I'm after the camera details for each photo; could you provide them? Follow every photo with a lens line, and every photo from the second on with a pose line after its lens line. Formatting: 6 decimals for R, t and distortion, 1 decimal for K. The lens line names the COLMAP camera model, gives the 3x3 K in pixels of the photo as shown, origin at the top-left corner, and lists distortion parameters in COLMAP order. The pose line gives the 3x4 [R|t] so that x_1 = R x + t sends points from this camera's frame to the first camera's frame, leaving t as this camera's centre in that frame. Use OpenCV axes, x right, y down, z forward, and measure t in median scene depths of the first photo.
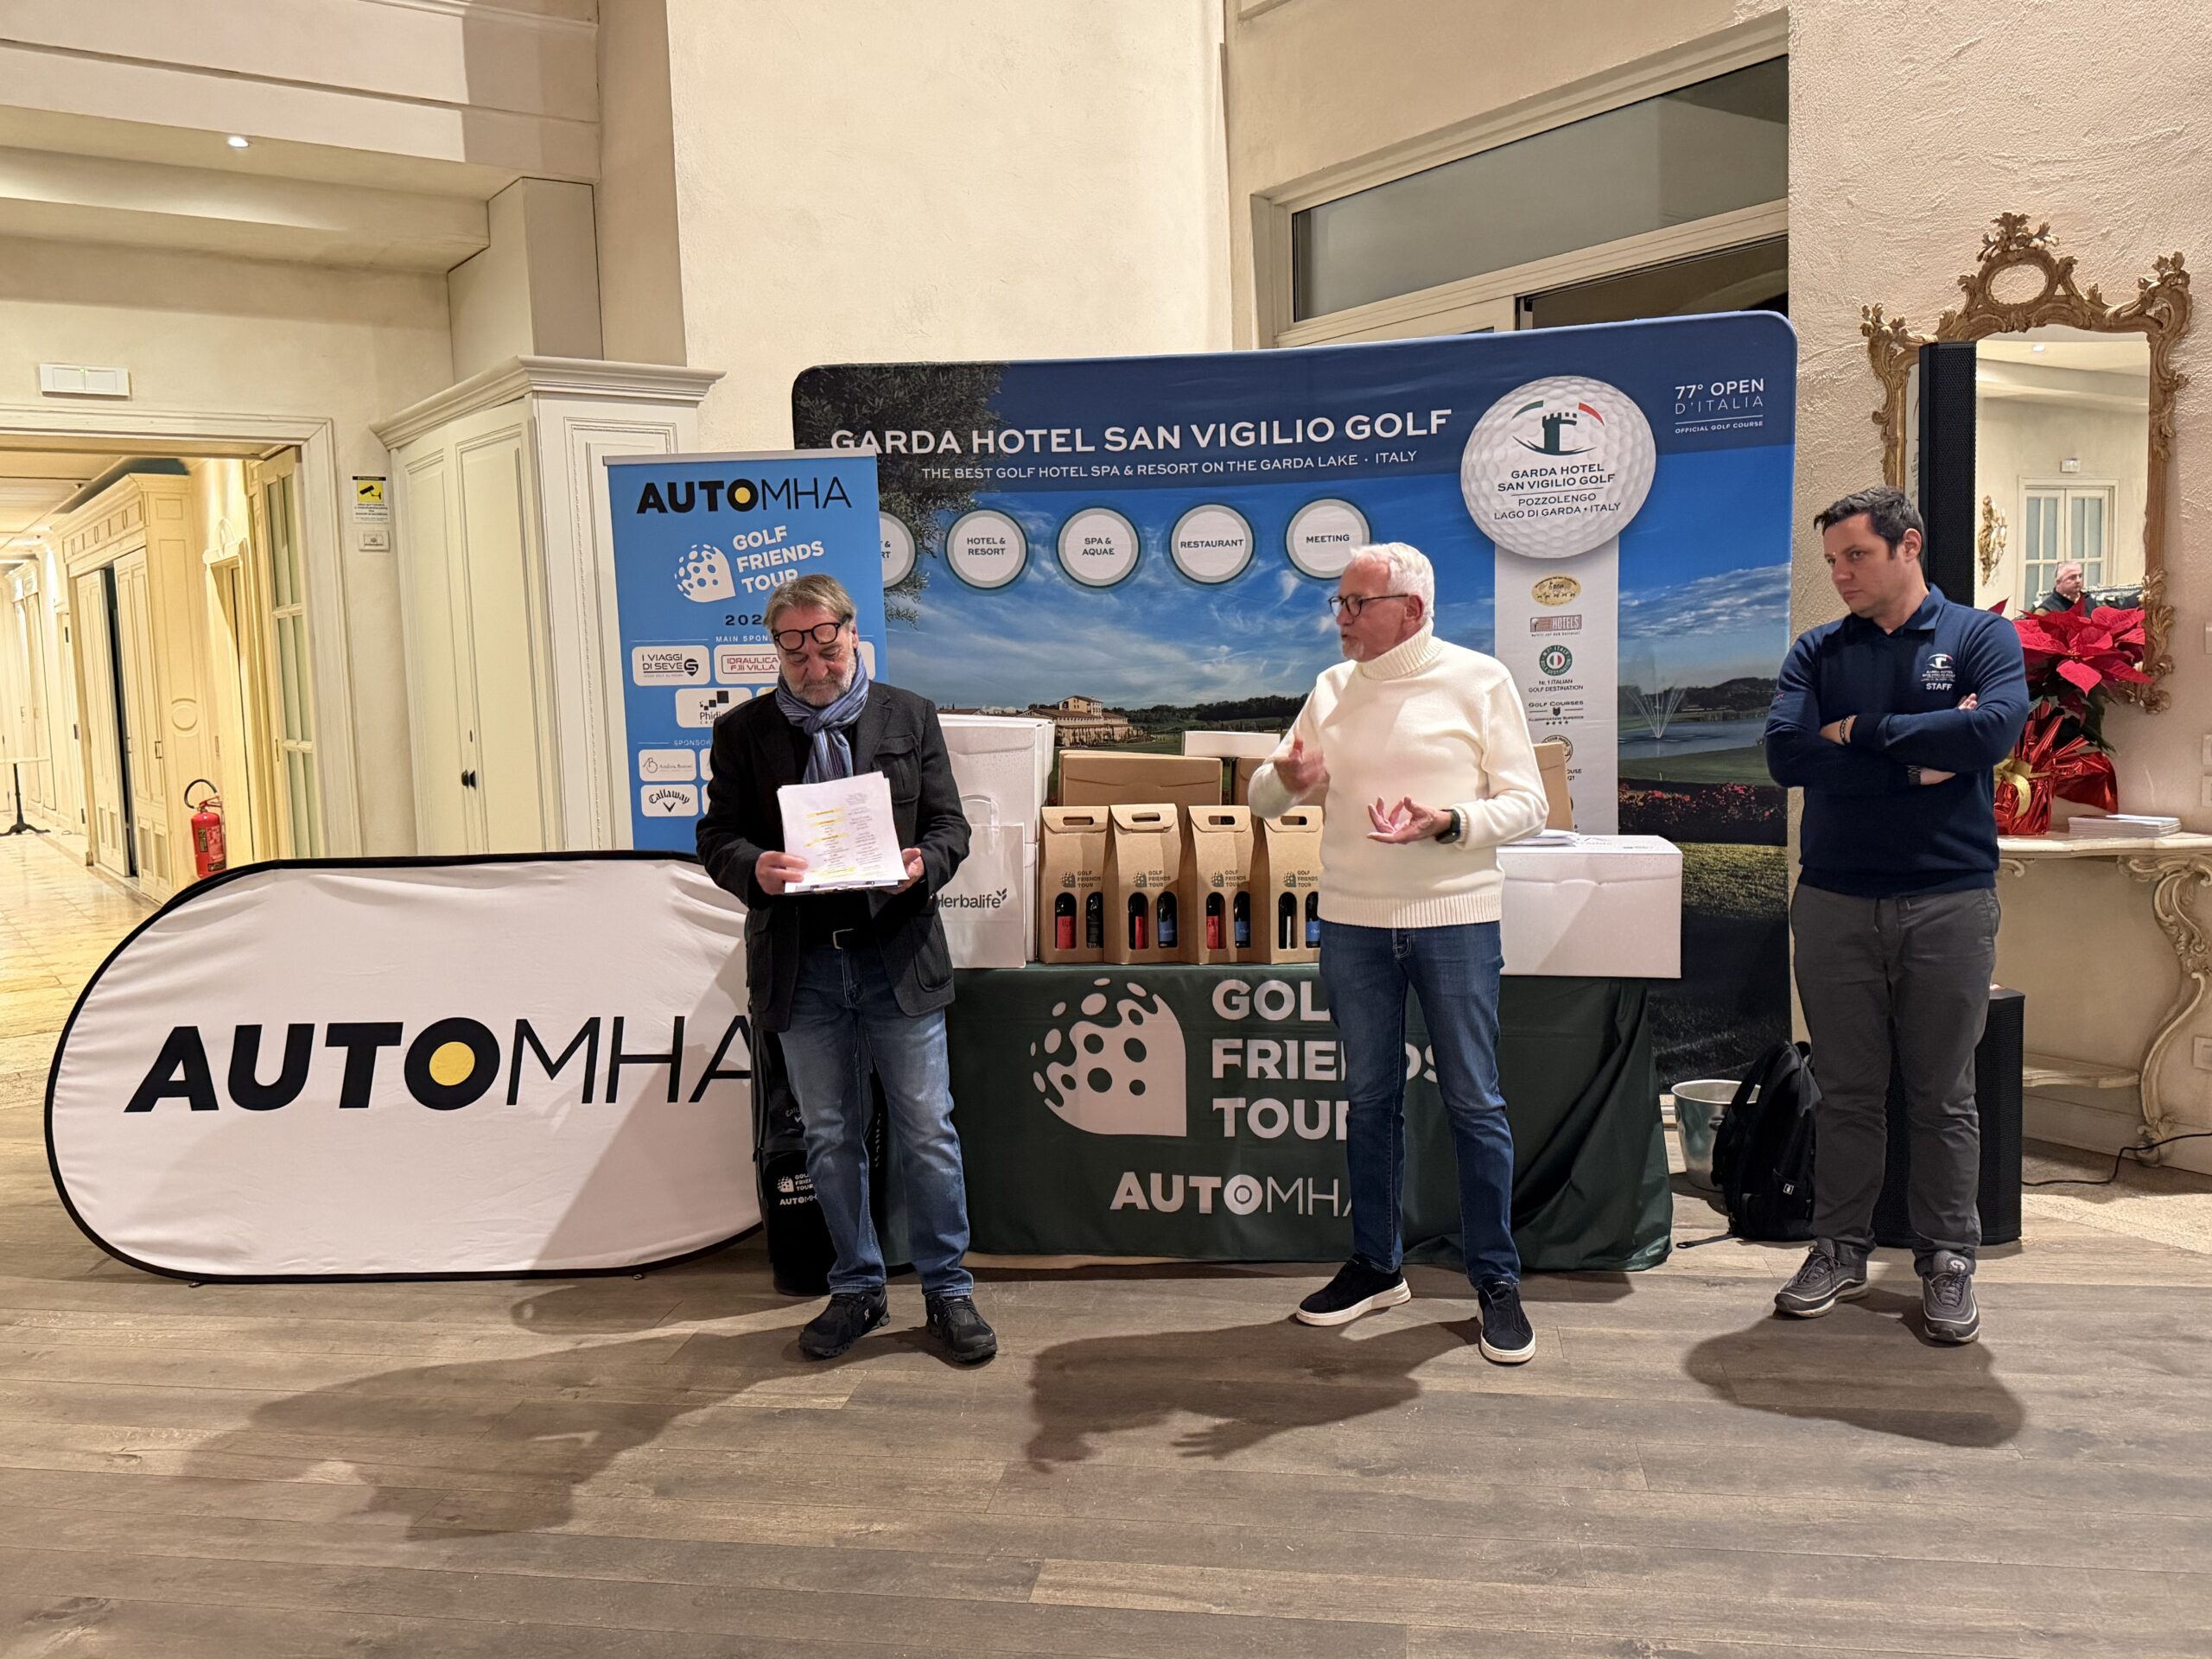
lens RADIAL K [[1797.3, 0, 1117.0], [0, 1797.3, 805.4], [0, 0, 1]] dist [0.024933, -0.047180]
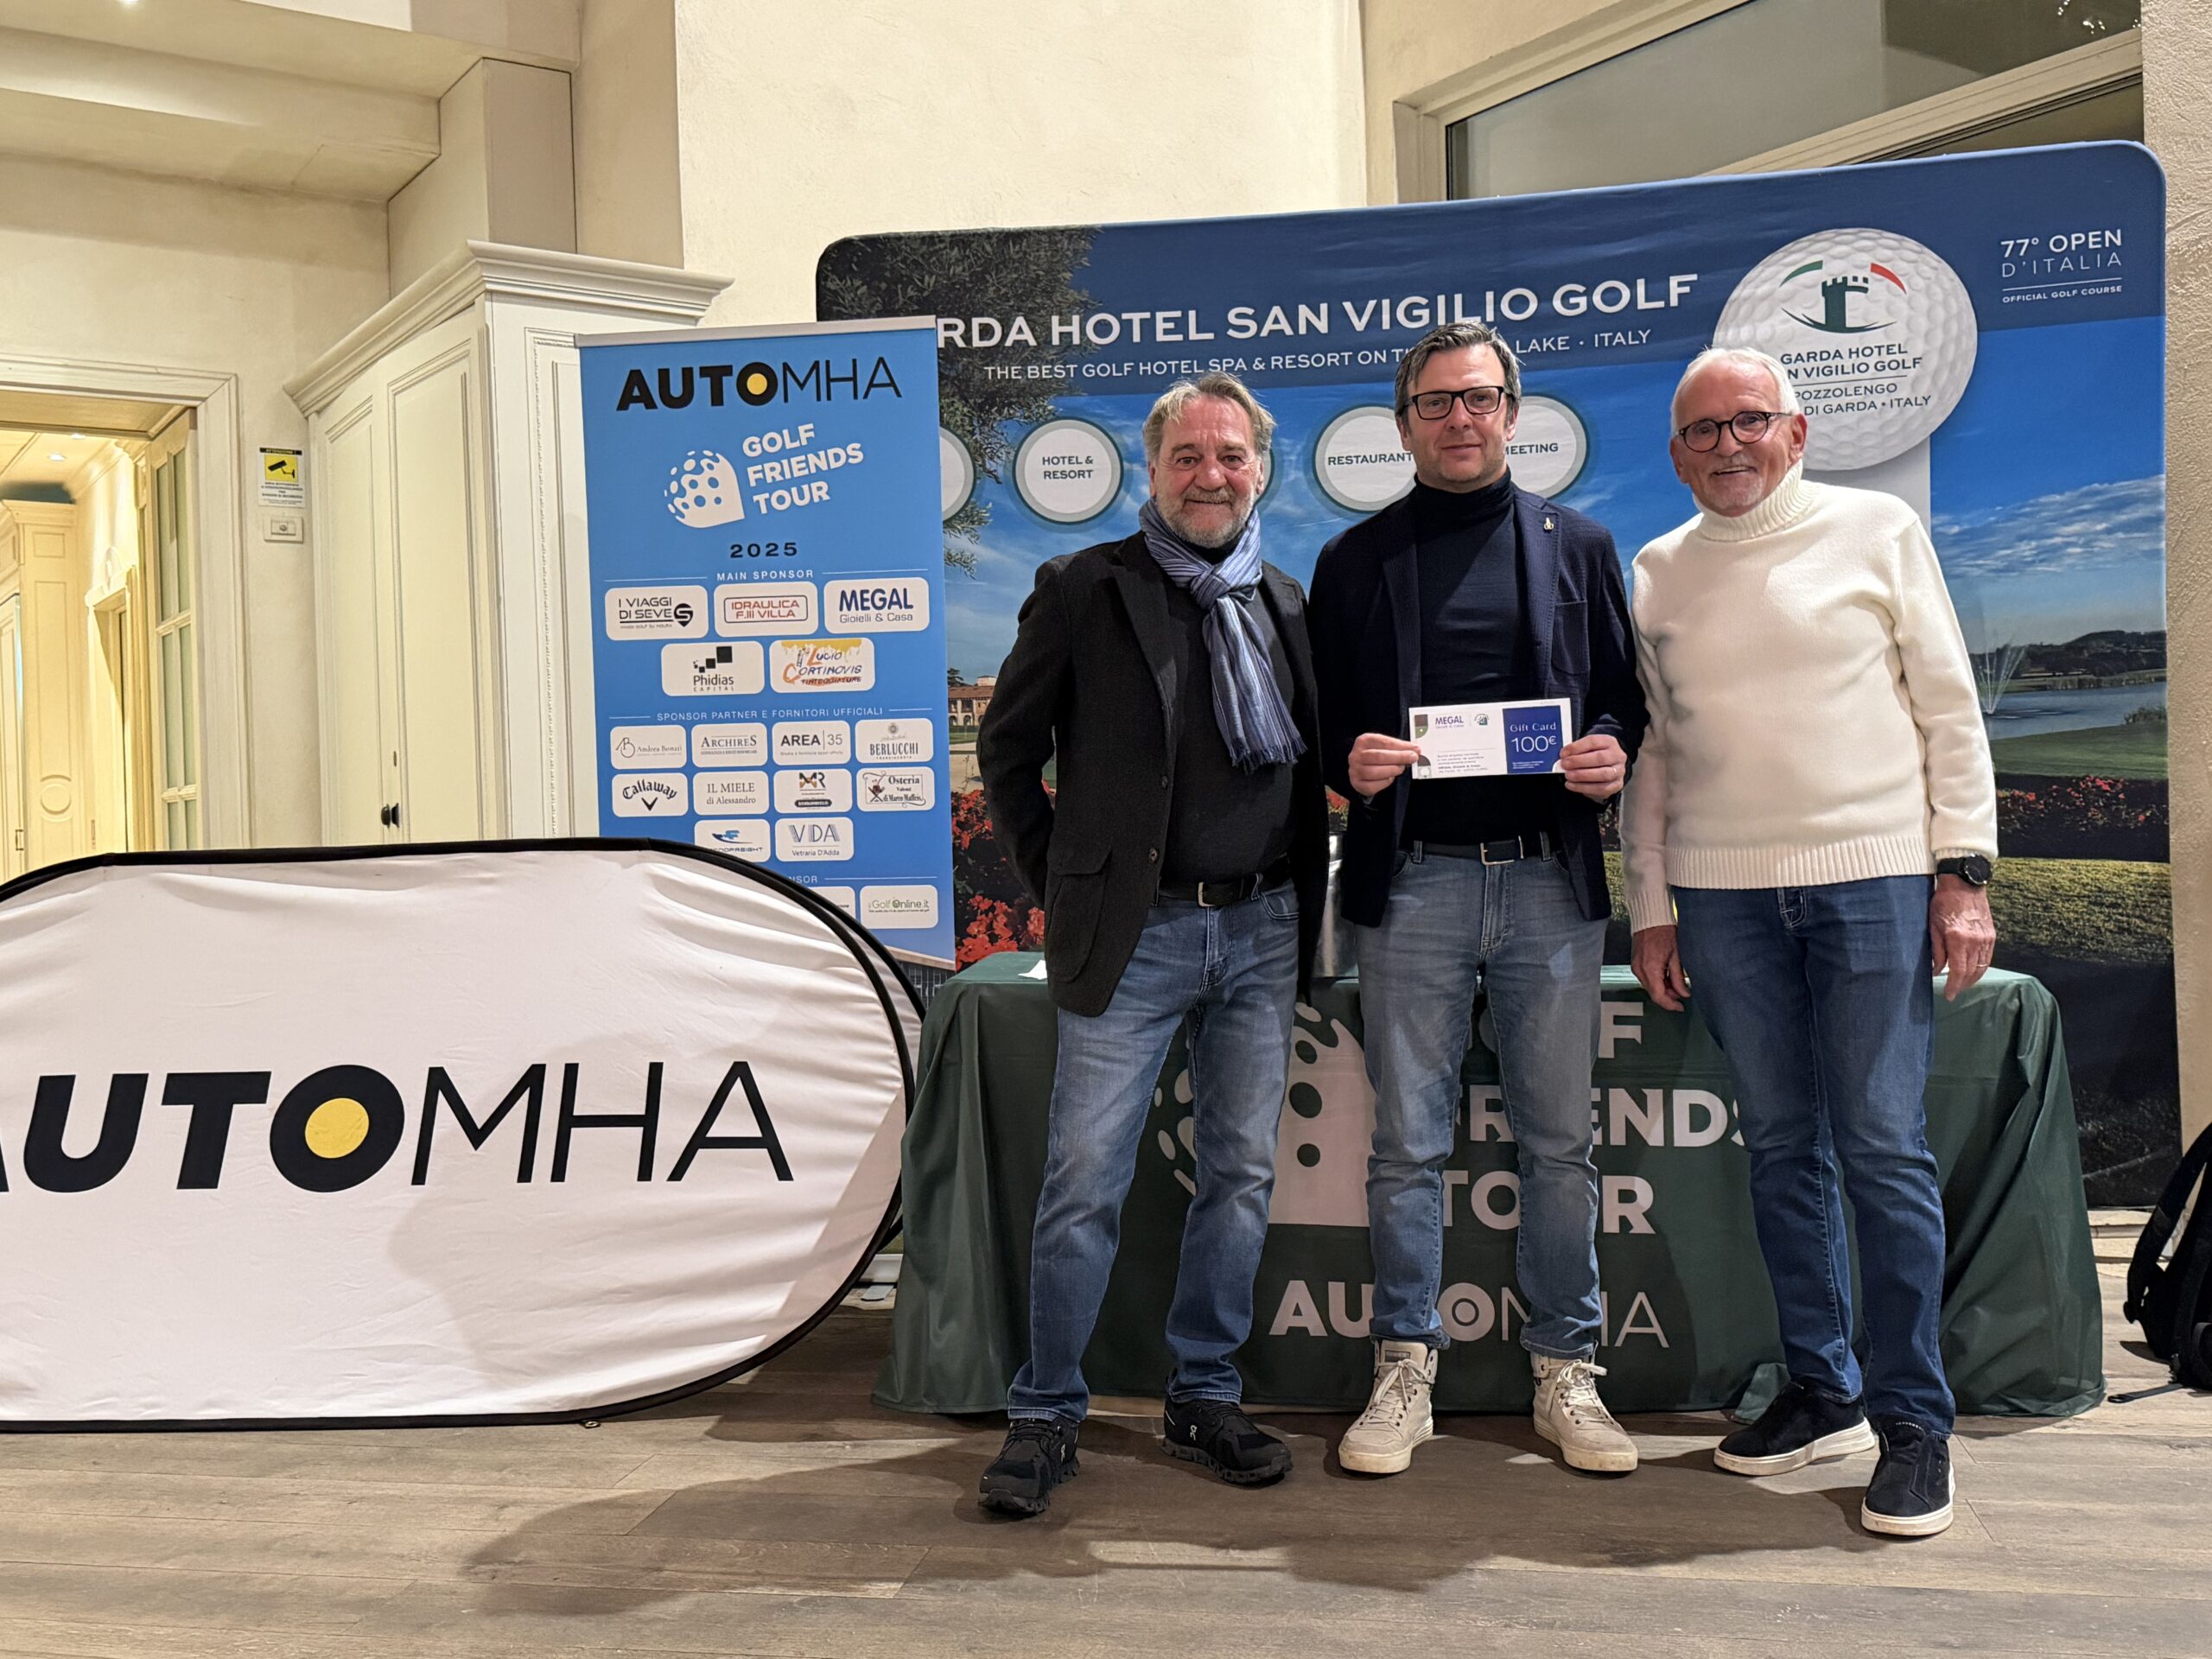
lens RADIAL K [[2077.6, 0, 1097.8], [0, 2077.6, 836.2], [0, 0, 1]] dist [0.019263, -0.039021]
pose [[0.999596, 0.005111, -0.027965, -0.044059], [-0.007346, 0.996734, -0.080415, 0.088968], [0.027463, 0.080588, 0.996369, 0.168415]]
